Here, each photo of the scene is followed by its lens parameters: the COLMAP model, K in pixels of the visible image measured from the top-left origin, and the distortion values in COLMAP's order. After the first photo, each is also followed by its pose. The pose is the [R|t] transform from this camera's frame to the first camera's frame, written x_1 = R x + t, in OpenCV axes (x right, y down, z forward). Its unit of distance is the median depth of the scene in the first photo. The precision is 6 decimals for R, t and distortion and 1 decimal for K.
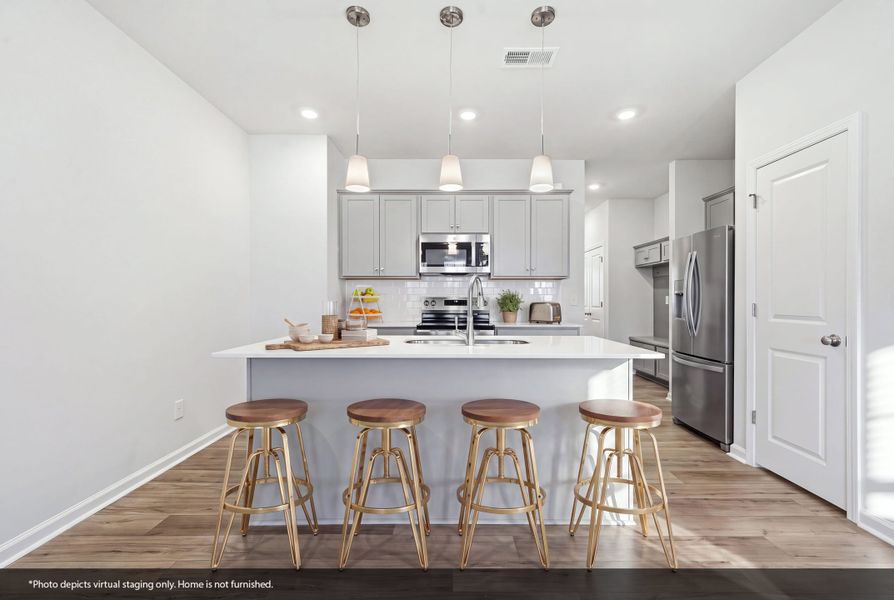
lens RADIAL K [[365.8, 0, 448.6], [0, 365.8, 286.9], [0, 0, 1]] dist [0.000059, -0.000060]
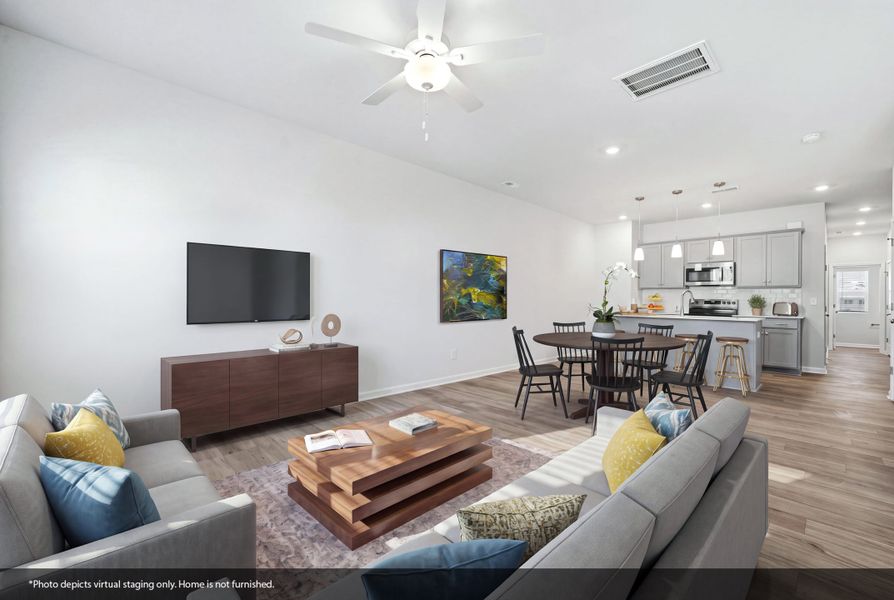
lens RADIAL K [[365.8, 0, 441.3], [0, 365.8, 297.8], [0, 0, 1]] dist [0.000059, -0.000060]
pose [[0.694754, -0.003576, -0.719239, 0.390680], [0.006585, 0.999977, 0.001388, 0.014394], [0.719218, -0.005701, 0.694761, -1.167546]]
